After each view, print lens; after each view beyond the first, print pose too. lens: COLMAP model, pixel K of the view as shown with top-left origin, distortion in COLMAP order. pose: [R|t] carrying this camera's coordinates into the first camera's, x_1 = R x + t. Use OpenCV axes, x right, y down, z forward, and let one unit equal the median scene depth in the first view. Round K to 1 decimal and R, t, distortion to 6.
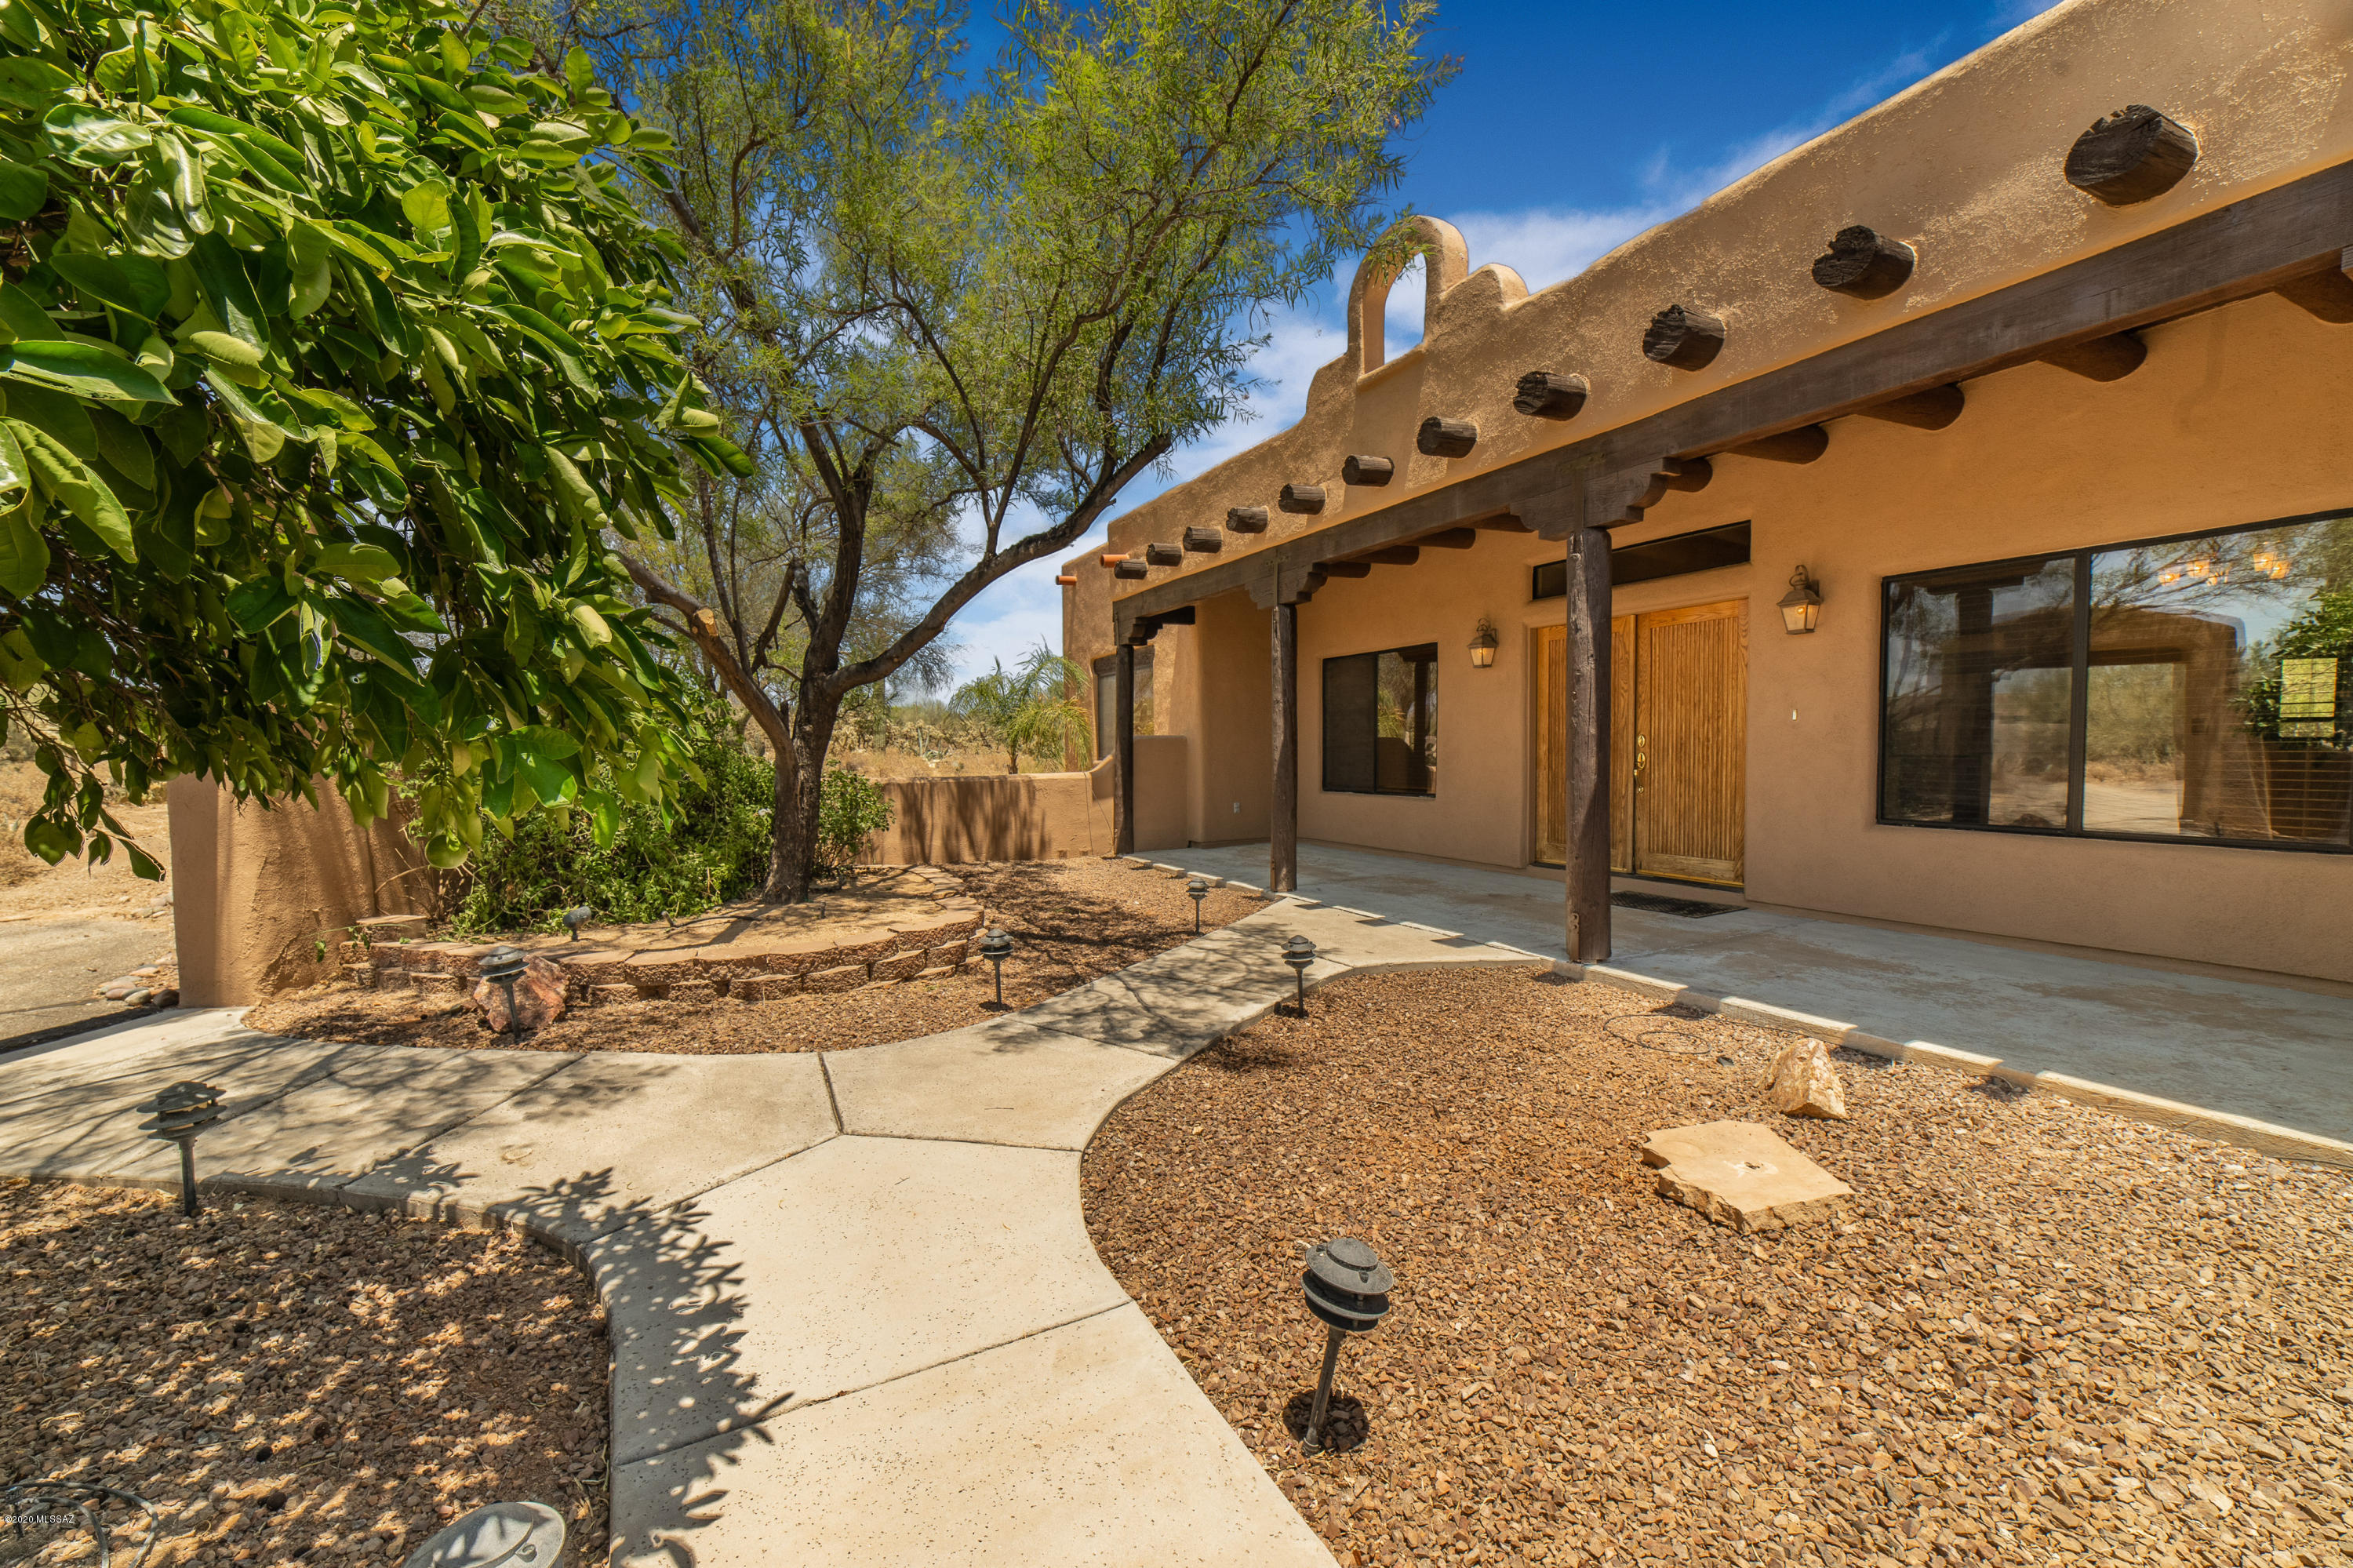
lens RADIAL K [[913.3, 0, 1176.5], [0, 913.3, 784.0], [0, 0, 1]] dist [0.000119, -0.000010]
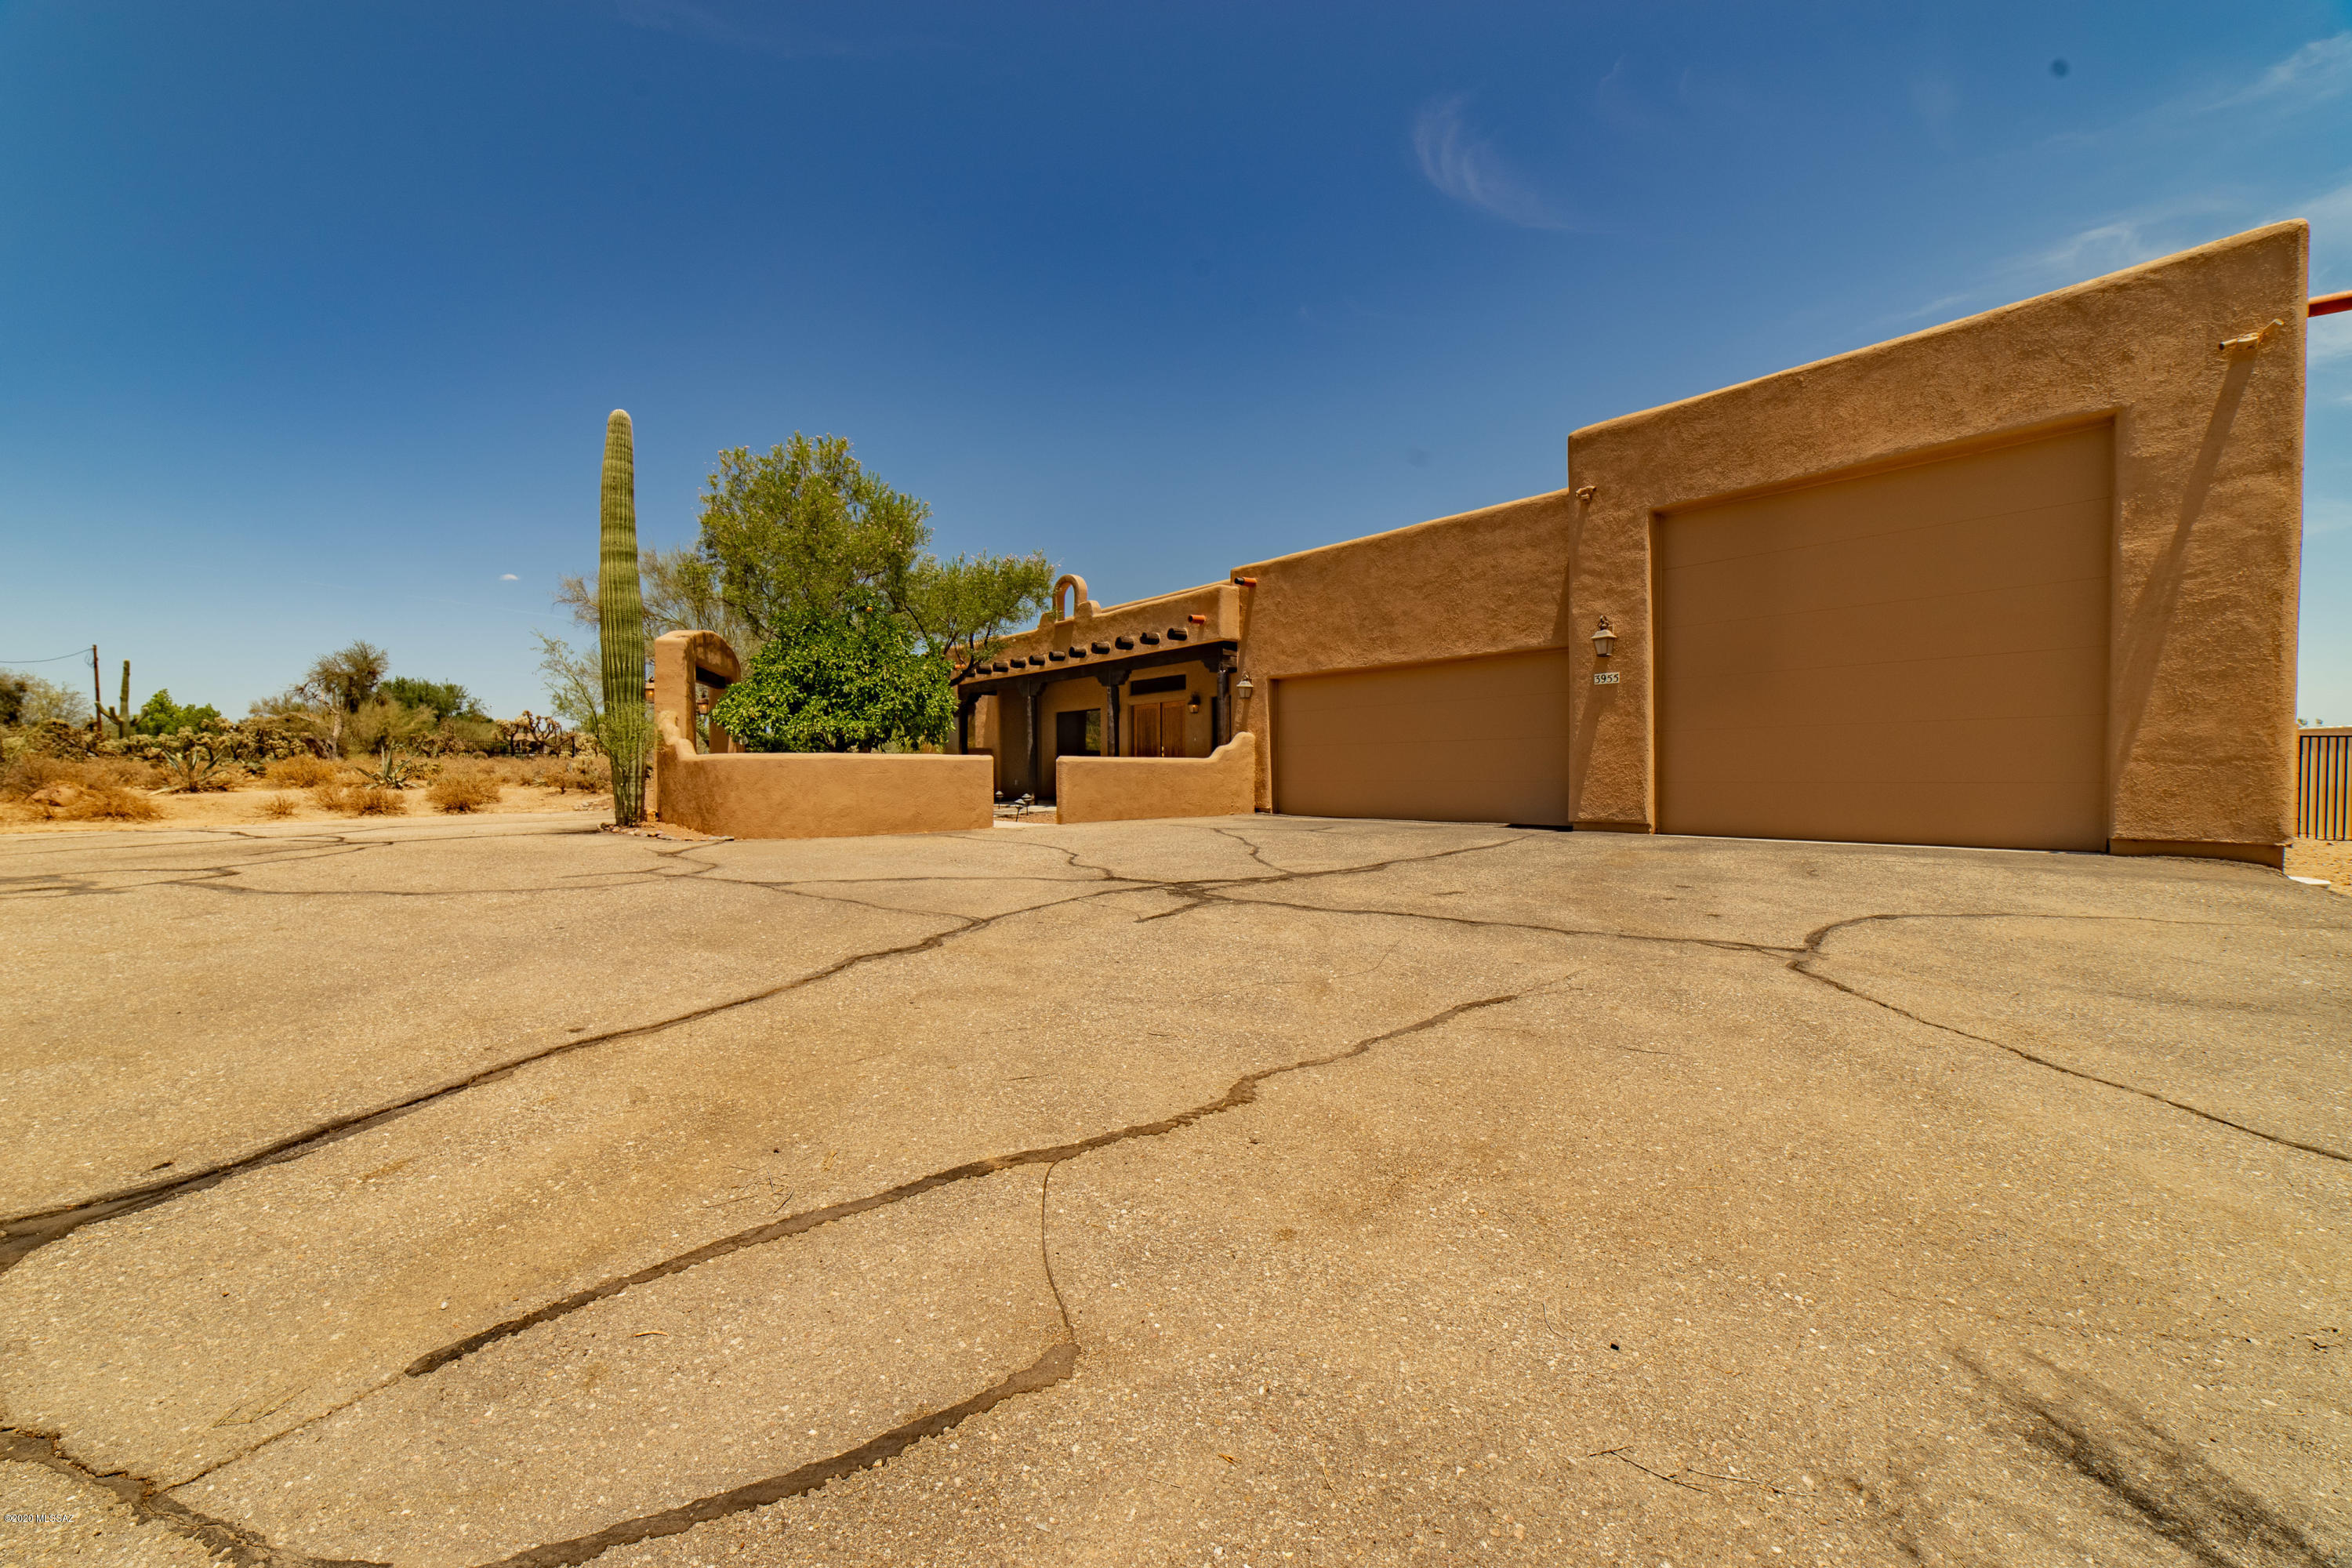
lens RADIAL K [[912.9, 0, 1176.0], [0, 912.9, 784.0], [0, 0, 1]] dist [0.000119, -0.000010]
pose [[0.975051, 0.006469, 0.221887, -0.066175], [0.001868, 0.999301, -0.037344, 0.174004], [-0.221974, 0.036827, 0.974357, -1.821704]]
